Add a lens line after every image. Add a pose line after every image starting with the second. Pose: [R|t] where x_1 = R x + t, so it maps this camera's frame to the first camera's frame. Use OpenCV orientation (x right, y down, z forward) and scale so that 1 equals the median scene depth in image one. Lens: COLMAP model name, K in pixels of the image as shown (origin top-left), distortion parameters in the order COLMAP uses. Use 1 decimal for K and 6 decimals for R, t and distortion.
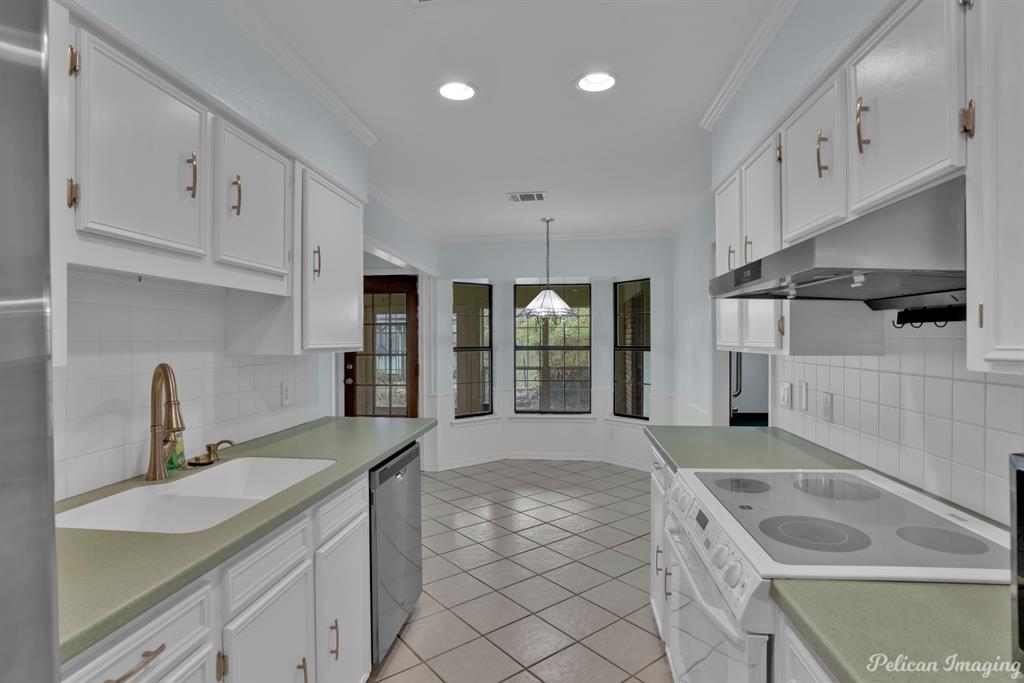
lens RADIAL K [[519.7, 0, 512.4], [0, 519.7, 342.2], [0, 0, 1]] dist [-0.054902, 0.023761]
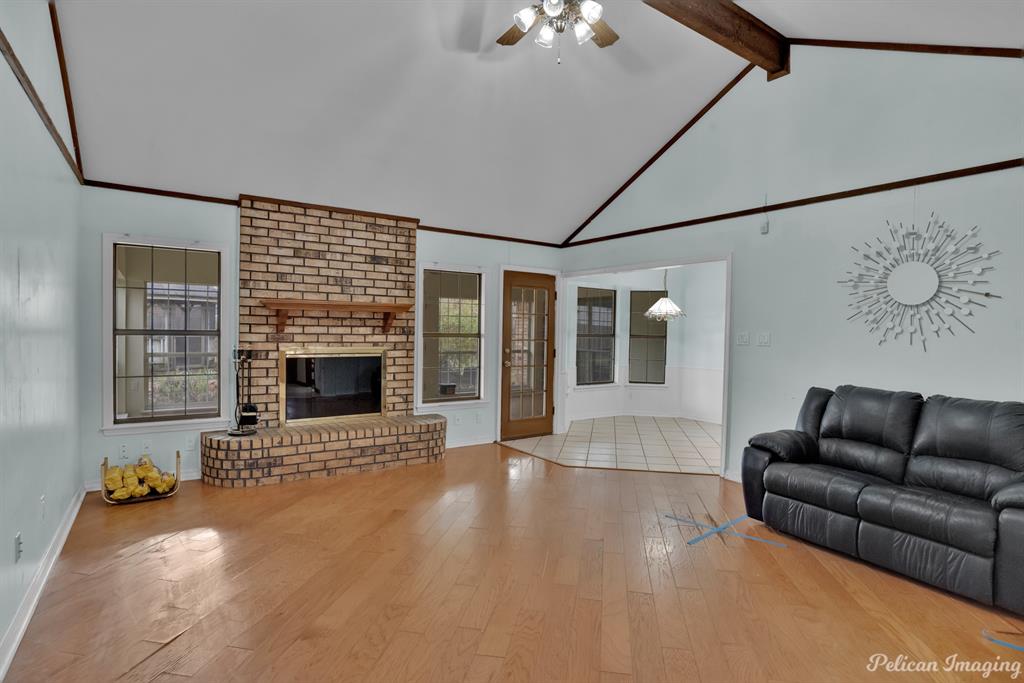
lens RADIAL K [[524.8, 0, 514.7], [0, 524.8, 340.8], [0, 0, 1]] dist [-0.055651, 0.025745]
pose [[0.751314, 0.002794, 0.659939, -1.058443], [-0.019225, 0.999659, 0.017655, 0.005369], [-0.659665, -0.025952, 0.751112, 0.125528]]
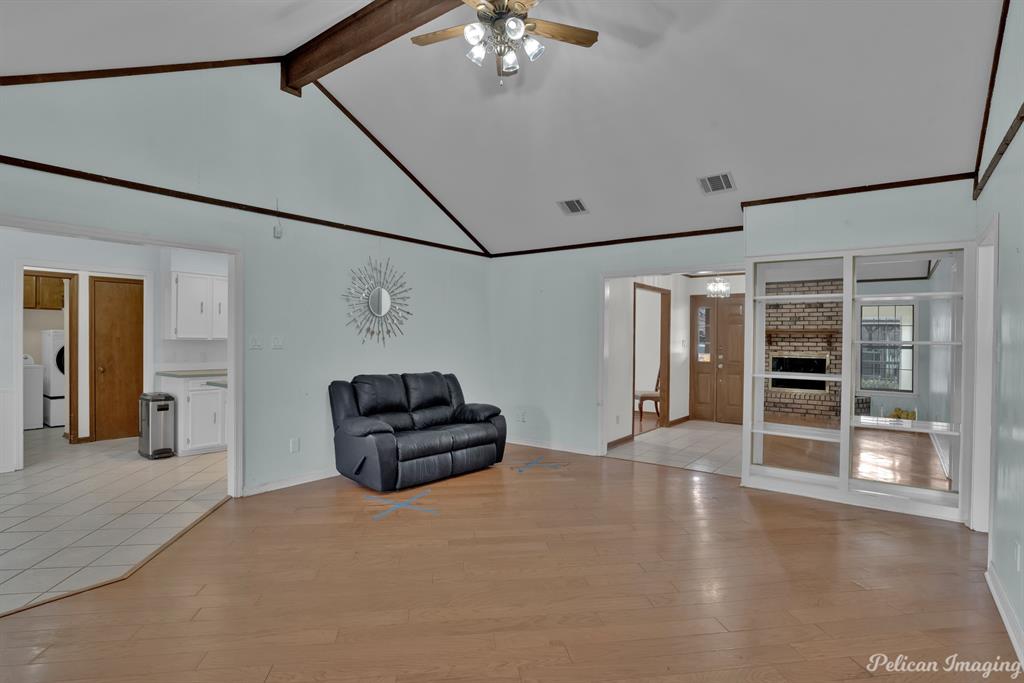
lens RADIAL K [[519.7, 0, 512.4], [0, 519.7, 342.2], [0, 0, 1]] dist [-0.054902, 0.023761]
pose [[-0.861446, -0.007660, 0.507791, -0.964054], [-0.003384, 0.999951, 0.009342, 0.000519], [-0.507837, 0.006329, -0.861430, 1.003184]]
